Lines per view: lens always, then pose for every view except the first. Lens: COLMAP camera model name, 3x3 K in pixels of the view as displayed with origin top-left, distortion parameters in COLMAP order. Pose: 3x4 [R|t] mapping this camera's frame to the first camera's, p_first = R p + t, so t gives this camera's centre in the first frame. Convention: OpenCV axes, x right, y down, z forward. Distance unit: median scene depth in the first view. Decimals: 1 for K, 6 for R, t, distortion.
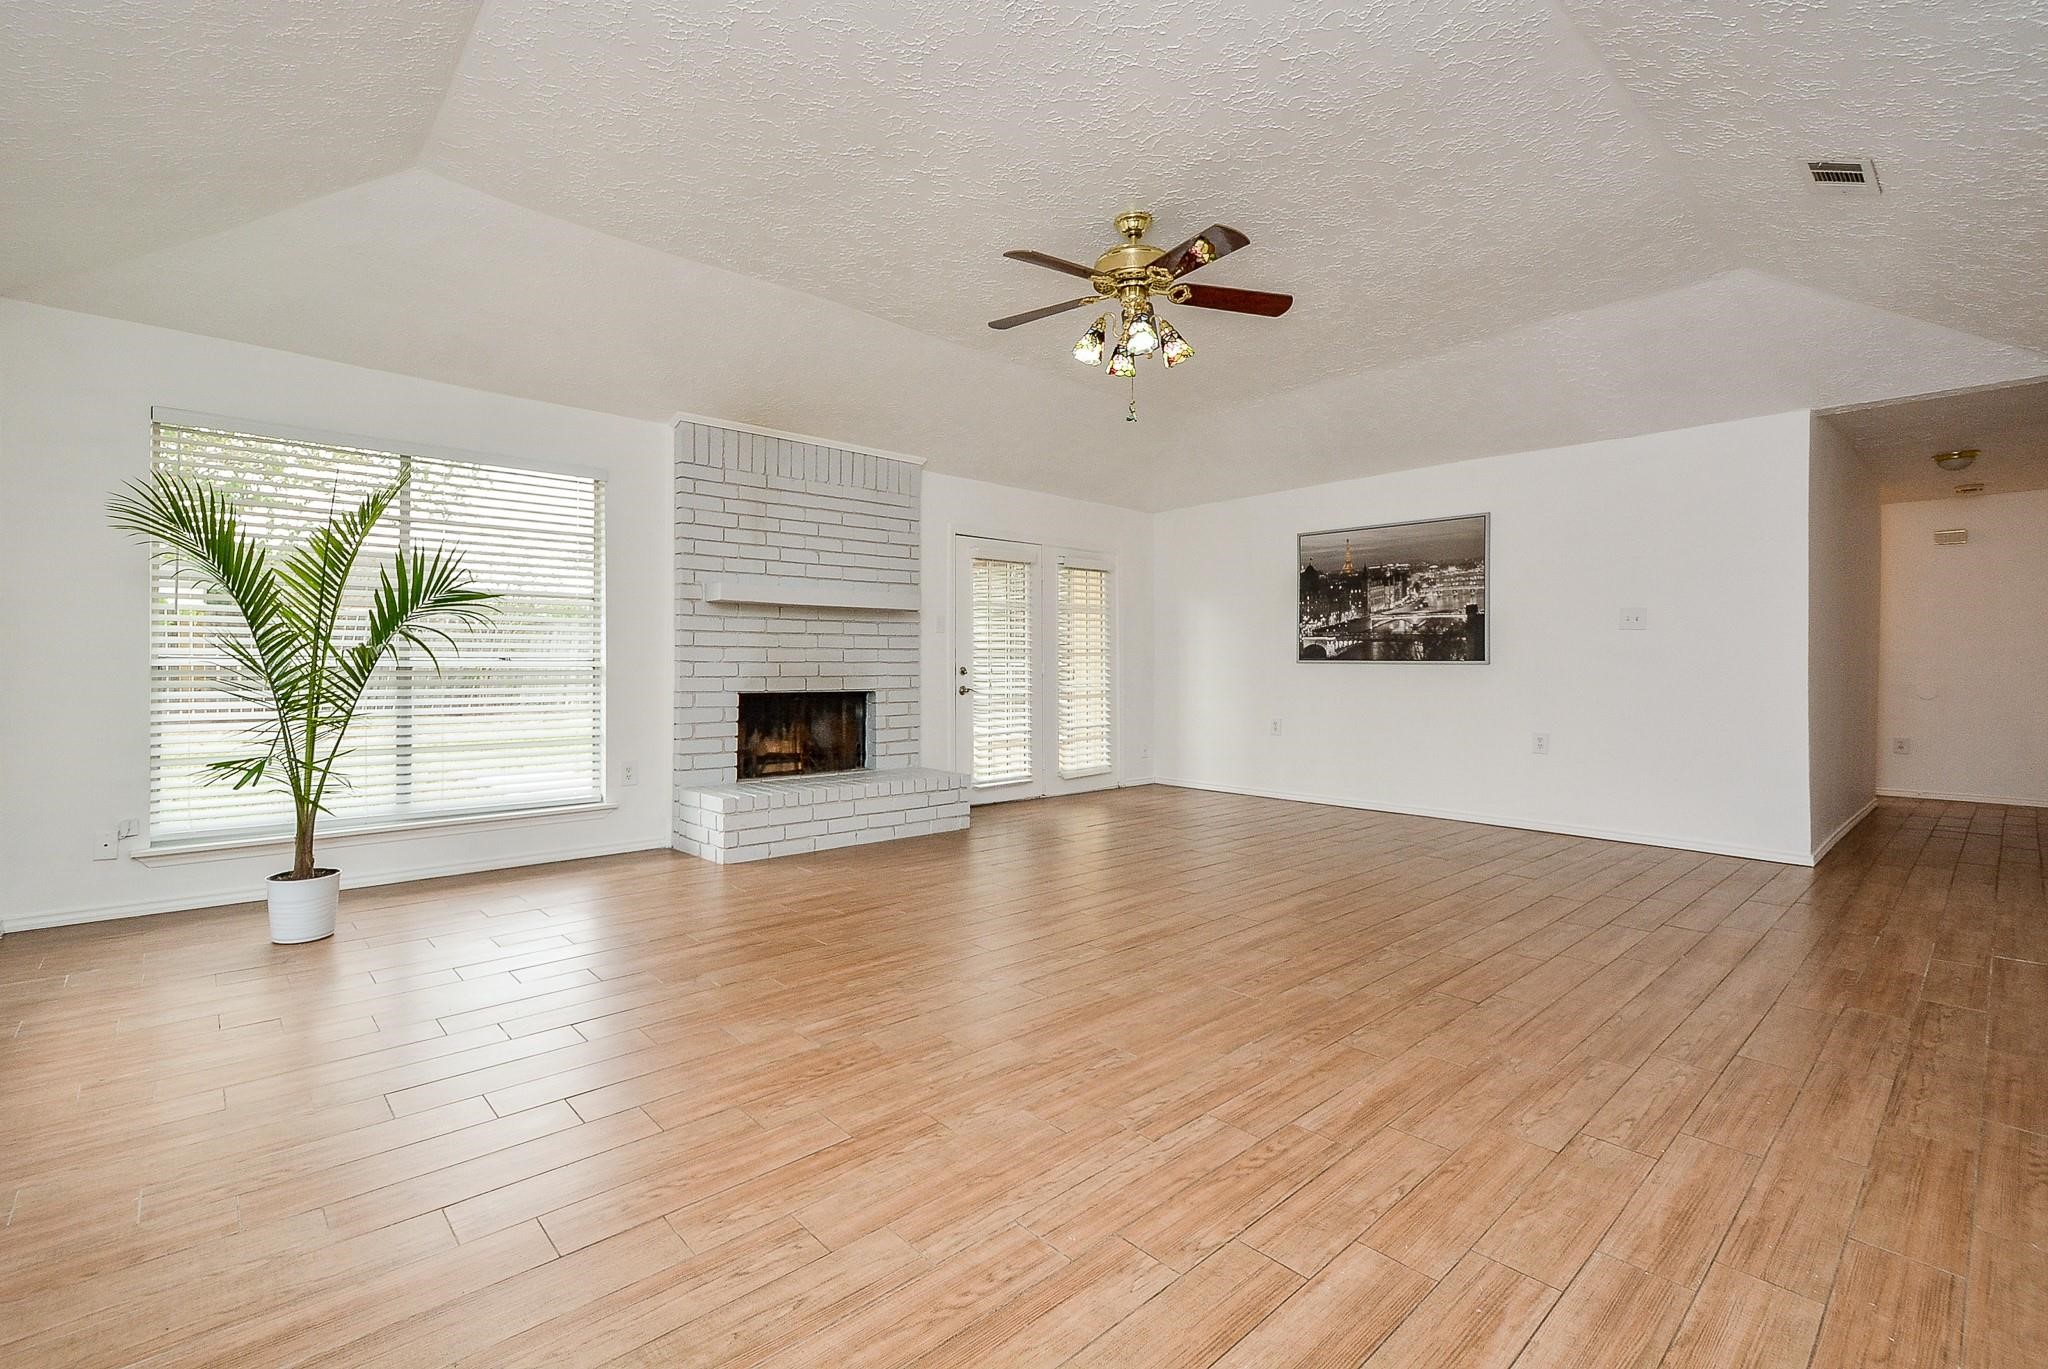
lens RADIAL K [[915.4, 0, 1037.5], [0, 915.4, 658.7], [0, 0, 1]] dist [0.007460, -0.006566]
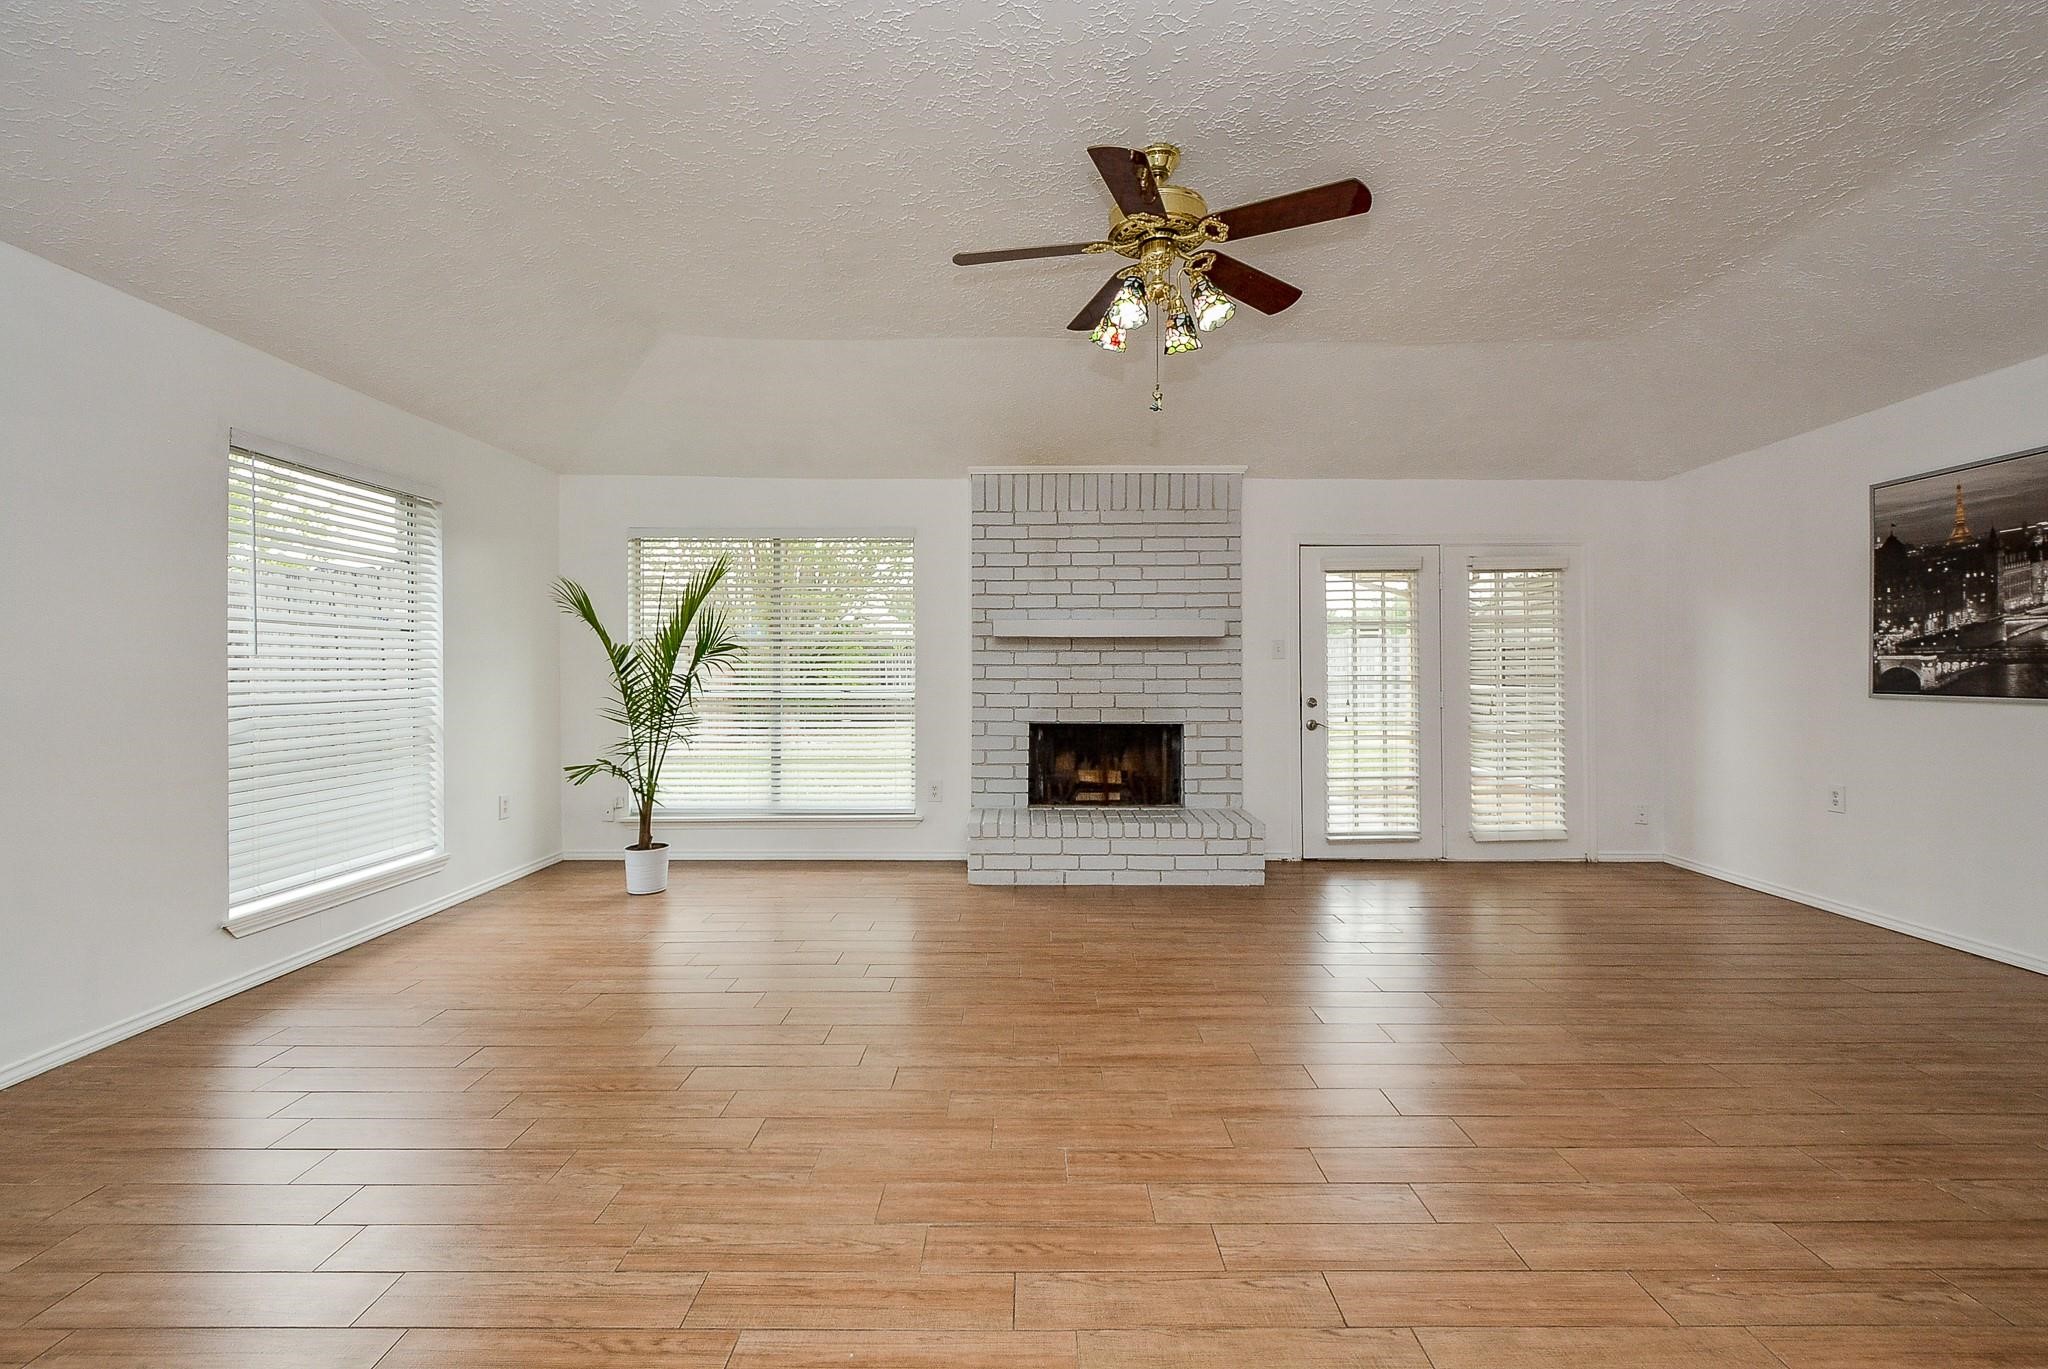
lens RADIAL K [[915.4, 0, 1023.8], [0, 915.4, 669.8], [0, 0, 1]] dist [0.007460, -0.006566]
pose [[0.728632, -0.005153, -0.684886, 0.356578], [0.006607, 0.999978, -0.000494, -0.021243], [0.684874, -0.004165, 0.728650, 0.211969]]
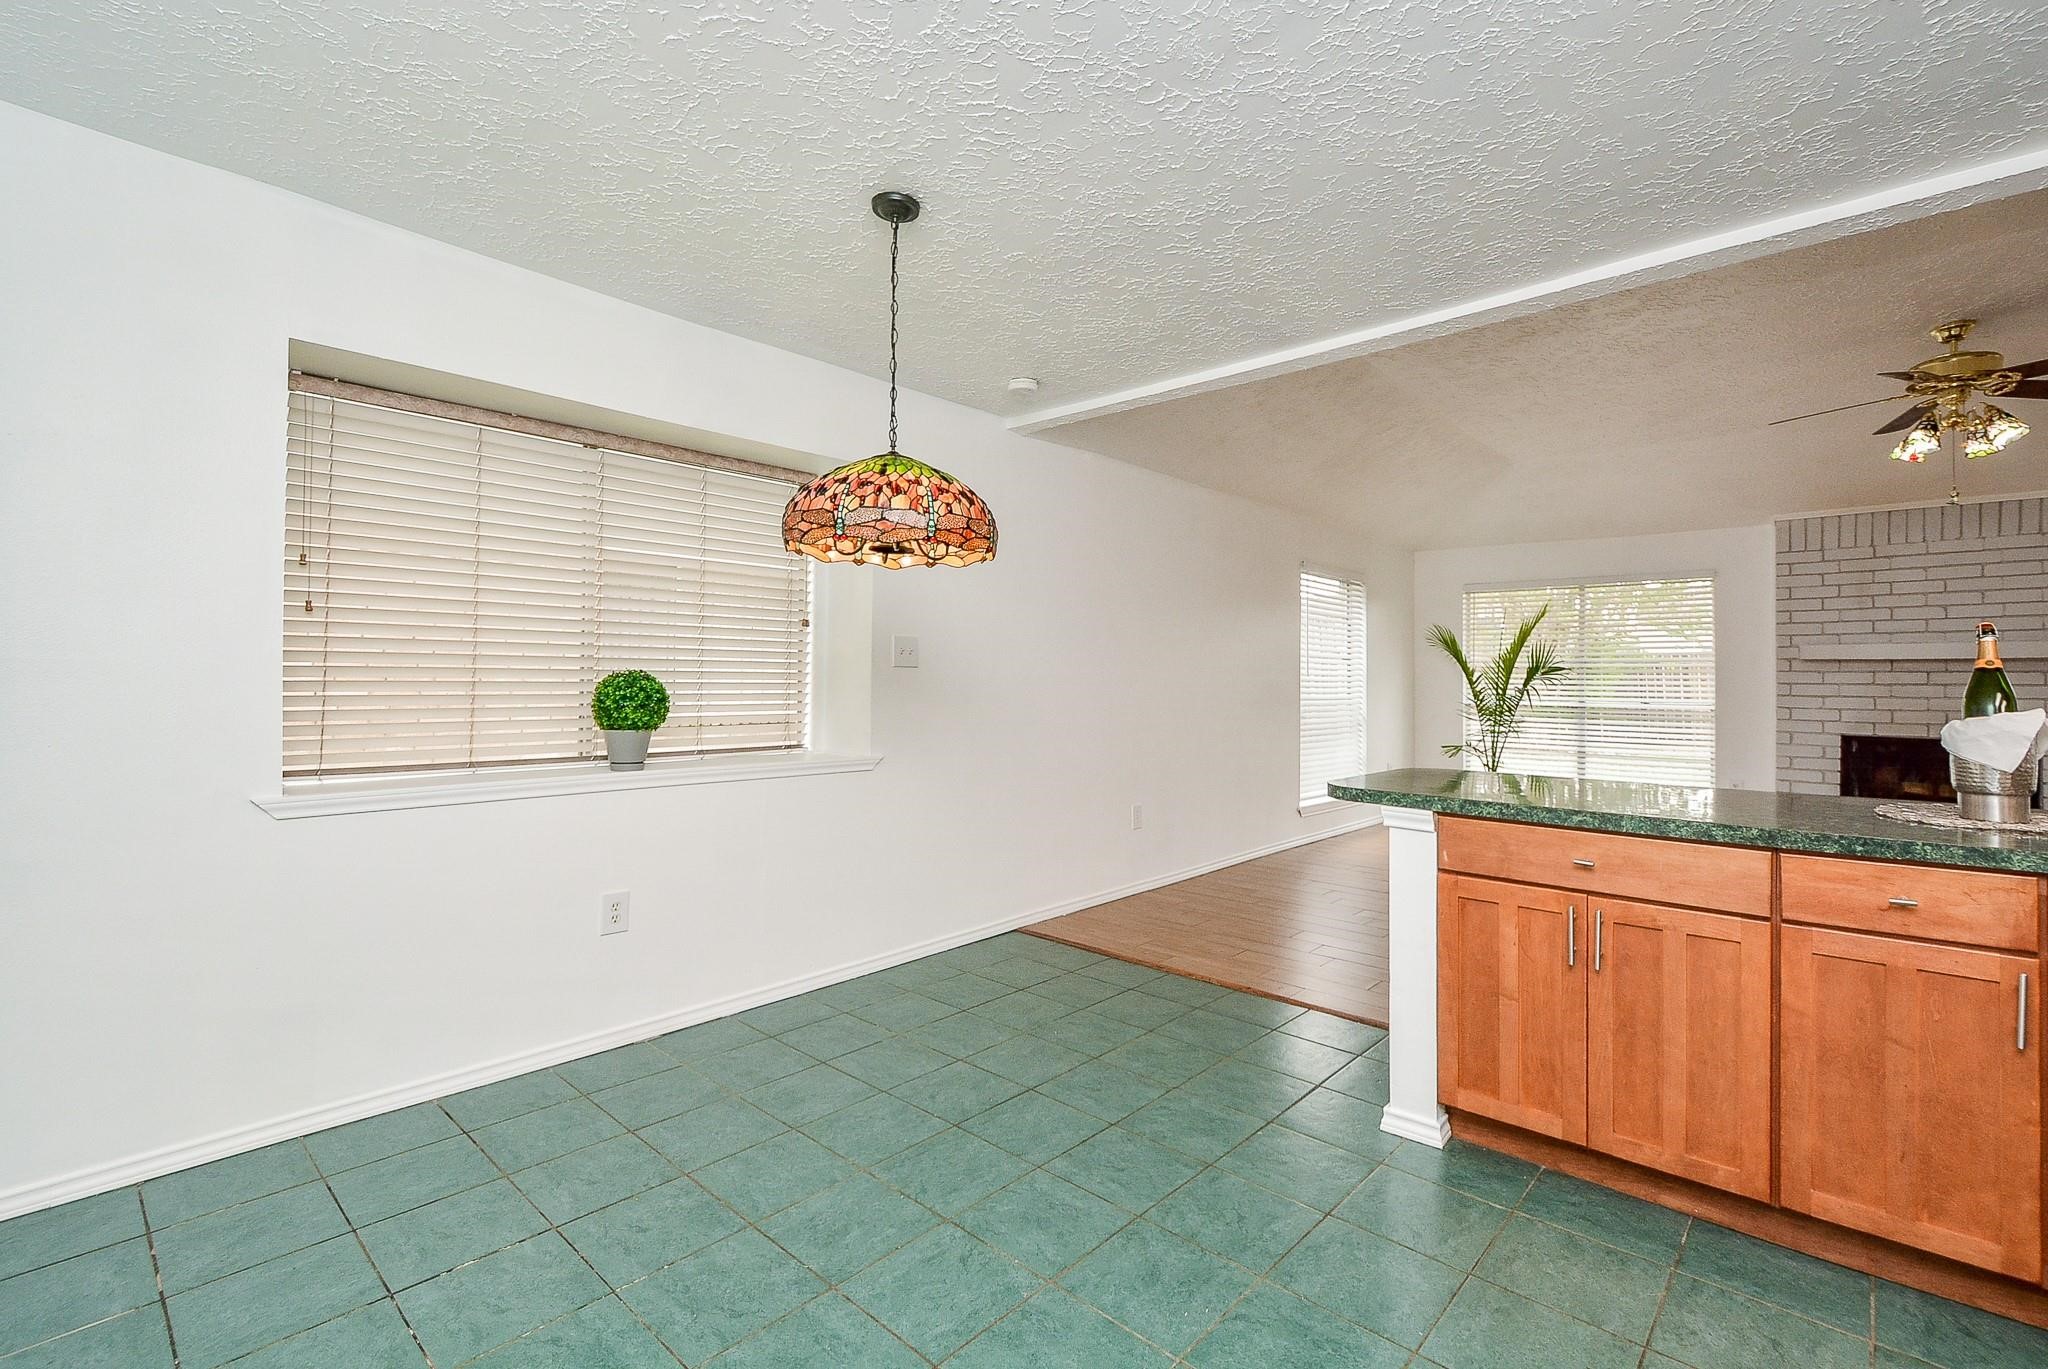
lens RADIAL K [[915.4, 0, 1020.6], [0, 915.4, 668.4], [0, 0, 1]] dist [0.007460, -0.006566]
pose [[0.083387, -0.018731, -0.996341, 0.710972], [-0.006745, 0.999790, -0.019360, -0.017314], [0.996494, 0.008335, 0.083243, -0.149966]]
